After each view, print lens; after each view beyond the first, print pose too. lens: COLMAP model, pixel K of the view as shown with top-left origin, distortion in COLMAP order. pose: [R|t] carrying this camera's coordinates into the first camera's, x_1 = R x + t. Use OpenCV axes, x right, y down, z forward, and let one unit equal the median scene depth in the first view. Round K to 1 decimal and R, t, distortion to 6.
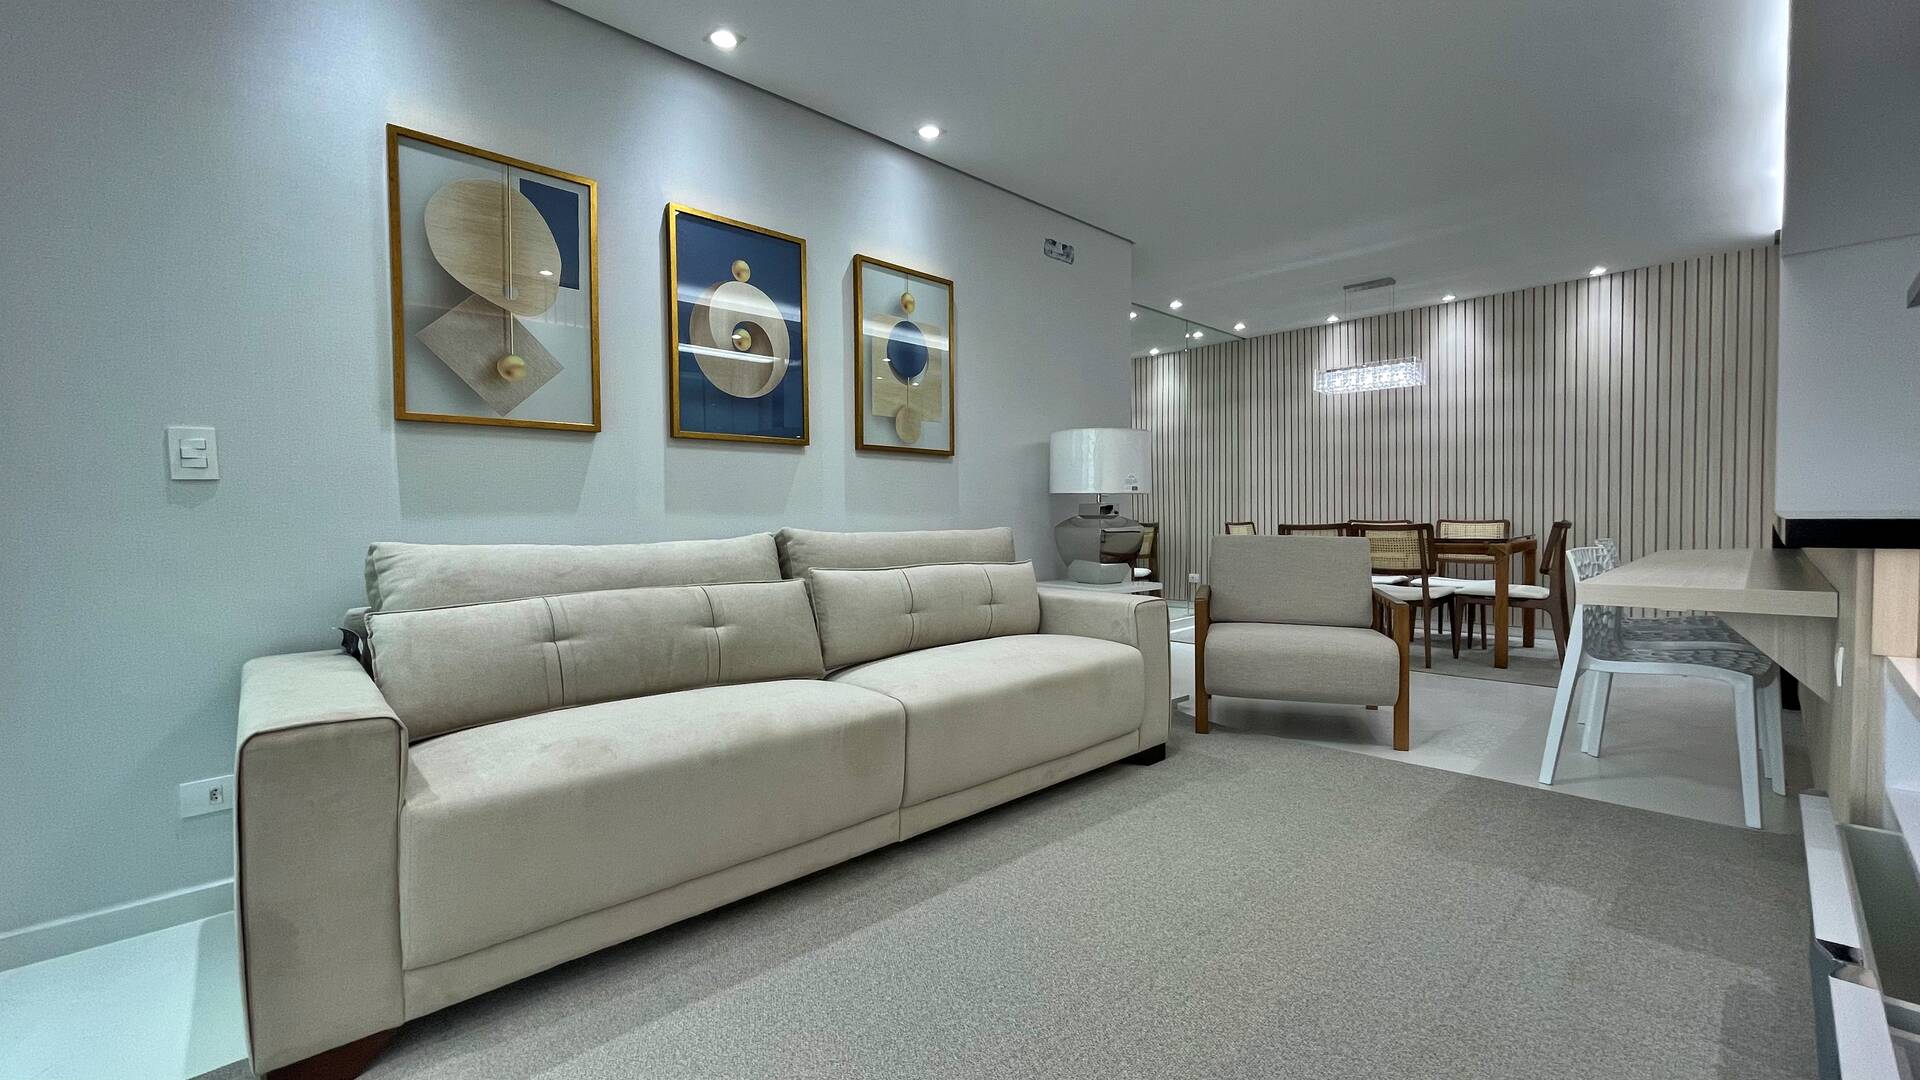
lens RADIAL K [[774.4, 0, 952.9], [0, 774.4, 541.2], [0, 0, 1]] dist [-0.000972, -0.000001]
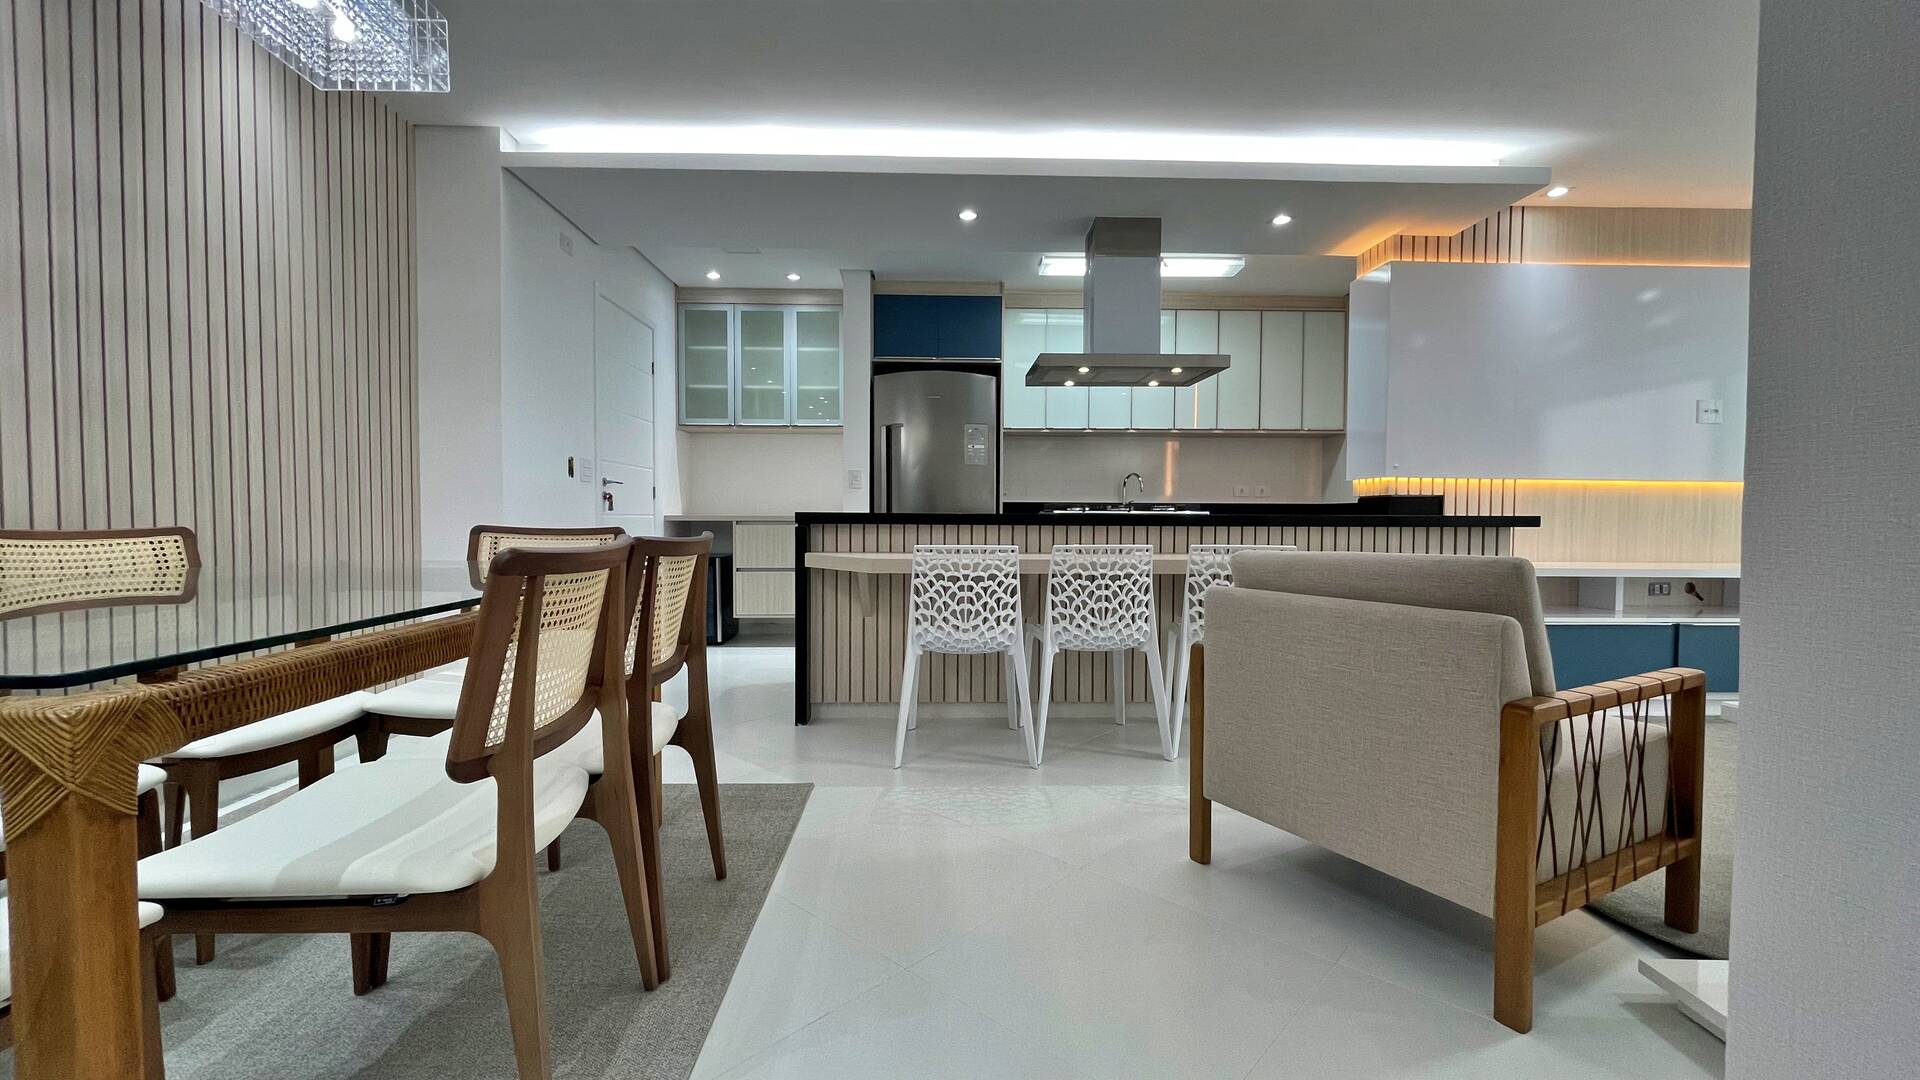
lens RADIAL K [[774.4, 0, 954.5], [0, 774.4, 536.4], [0, 0, 1]] dist [-0.000972, -0.000001]
pose [[-0.742440, -0.009258, 0.669849, 0.370847], [0.026320, 0.998729, 0.042976, -0.053827], [-0.669395, 0.049538, -0.741253, 1.864595]]
